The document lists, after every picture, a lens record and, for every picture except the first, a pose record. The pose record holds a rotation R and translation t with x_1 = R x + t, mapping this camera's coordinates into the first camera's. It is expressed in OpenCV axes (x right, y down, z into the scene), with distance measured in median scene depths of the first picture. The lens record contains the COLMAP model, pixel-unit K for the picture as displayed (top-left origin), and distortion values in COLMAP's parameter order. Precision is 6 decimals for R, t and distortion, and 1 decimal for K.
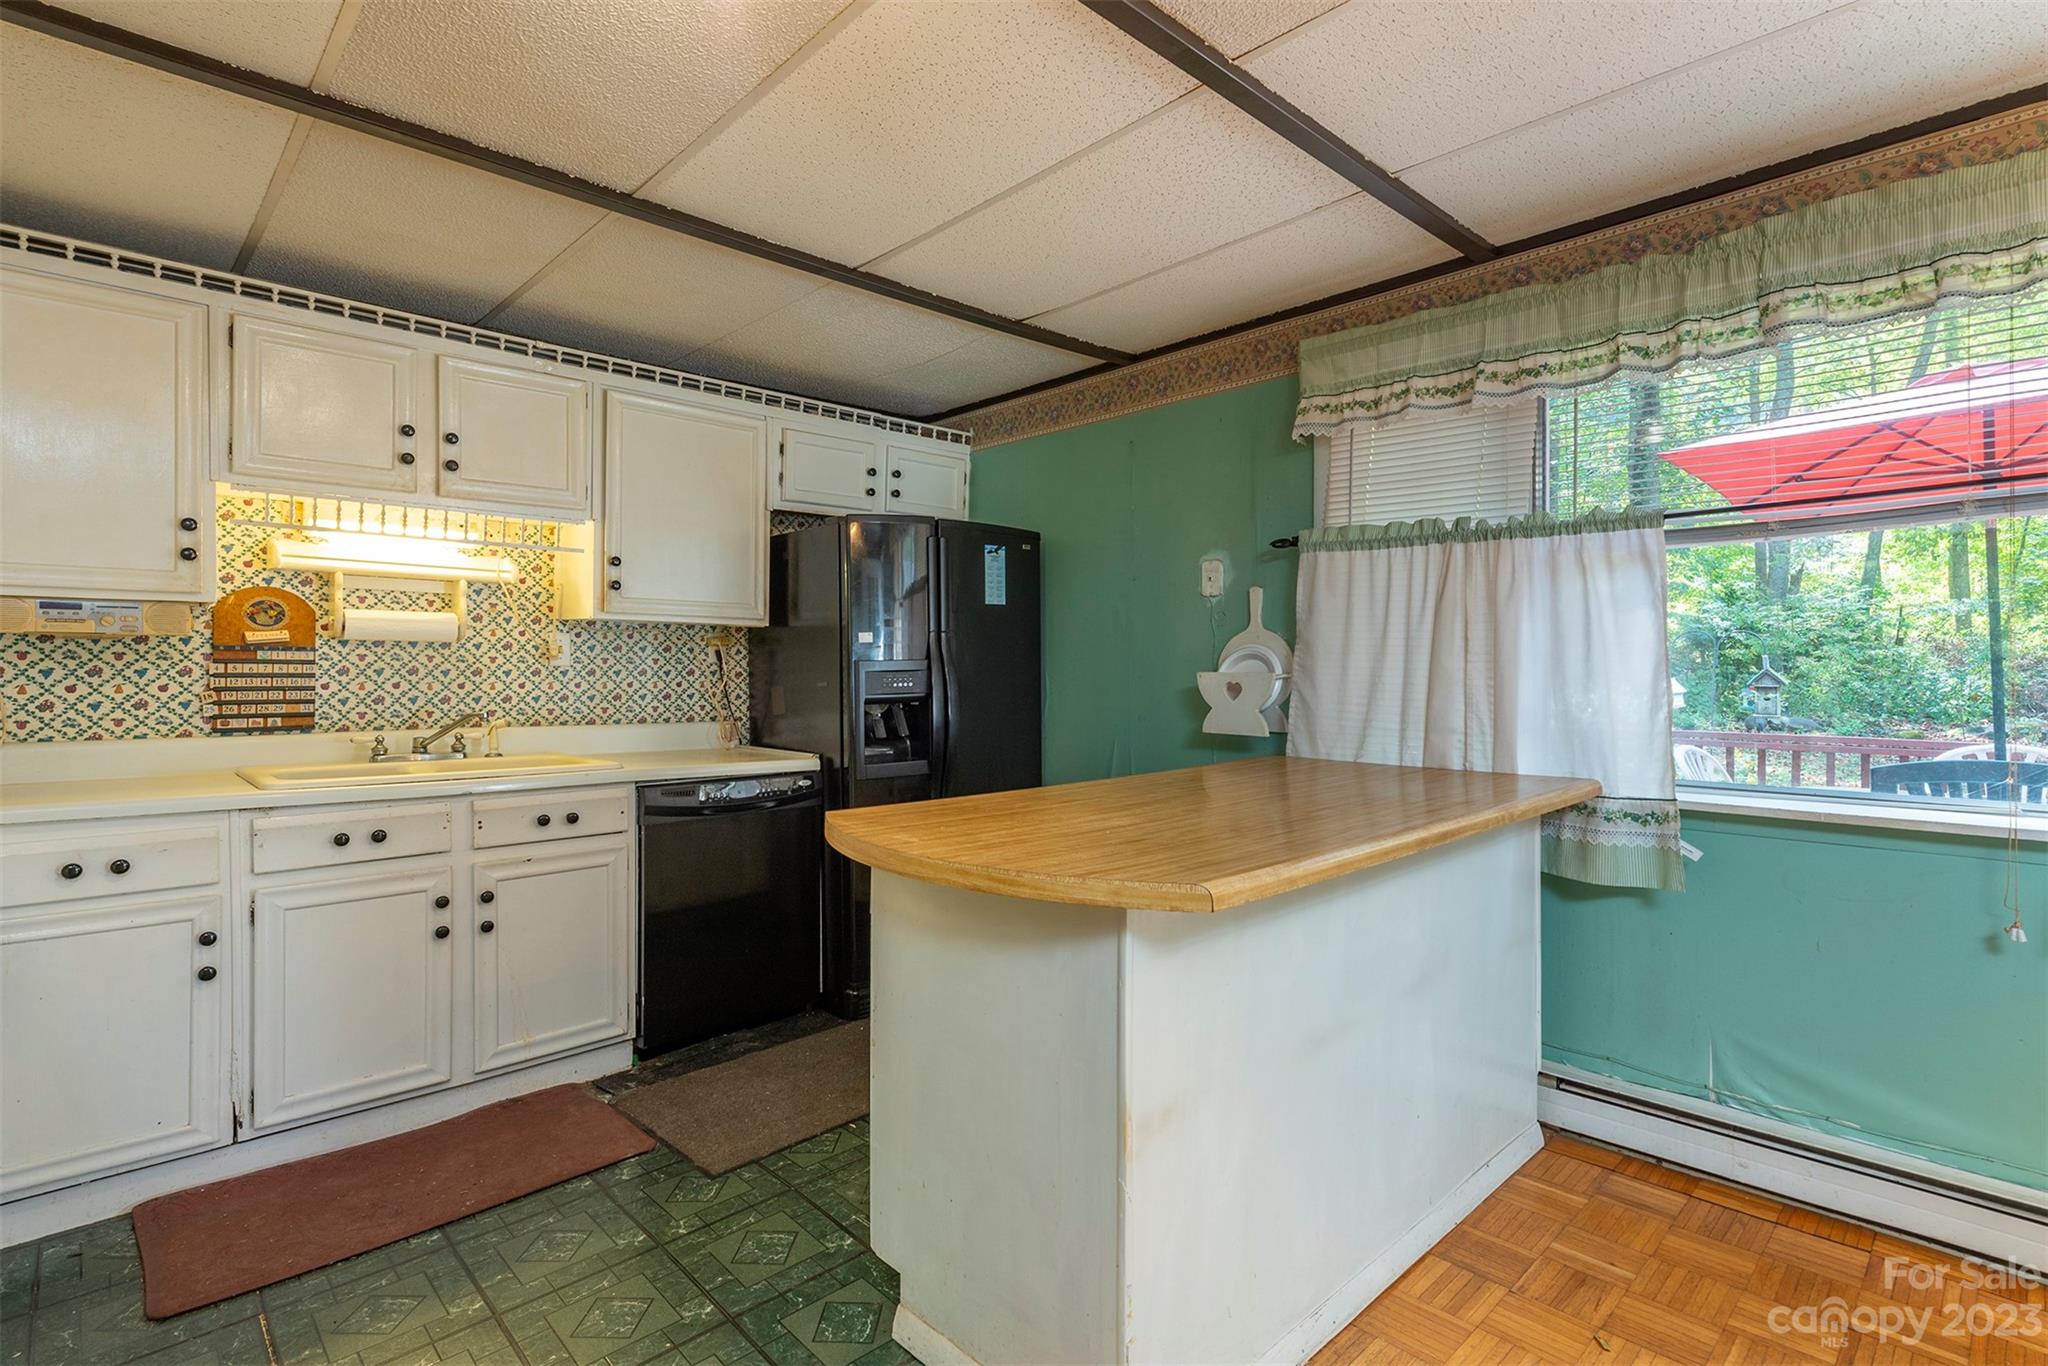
lens RADIAL K [[992.0, 0, 1037.7], [0, 992.0, 674.3], [0, 0, 1]] dist [0.028867, -0.018021]
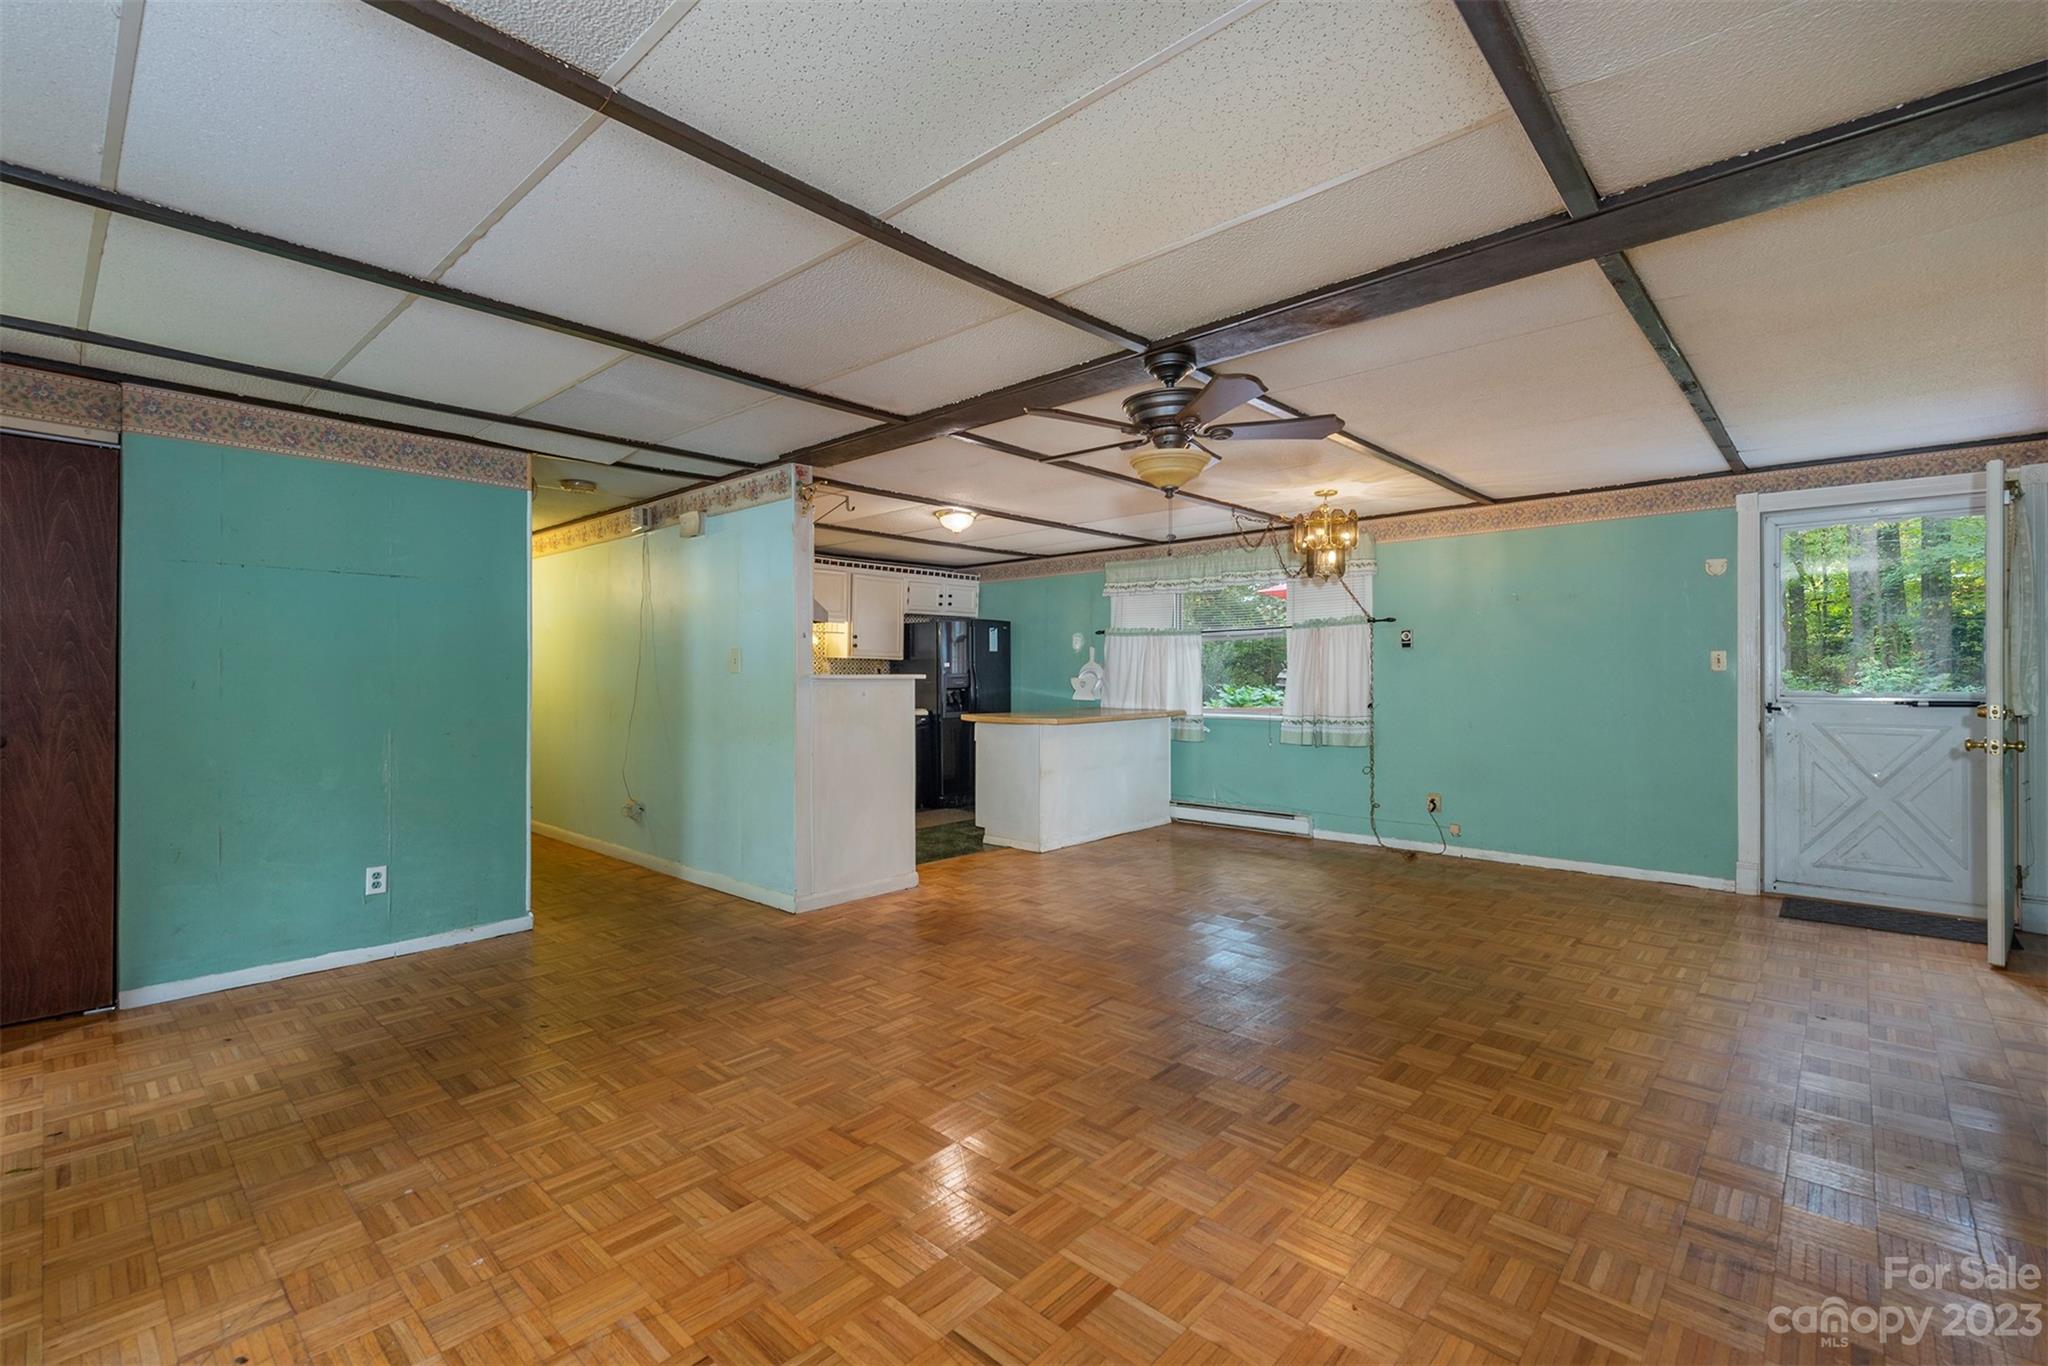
lens RADIAL K [[899.7, 0, 1037.0], [0, 899.7, 670.2], [0, 0, 1]] dist [0.024419, -0.009504]
pose [[0.997487, 0.001112, 0.070836, -0.116277], [-0.000213, 0.999919, -0.012697, 0.008712], [-0.070844, 0.012650, 0.997407, -1.596430]]
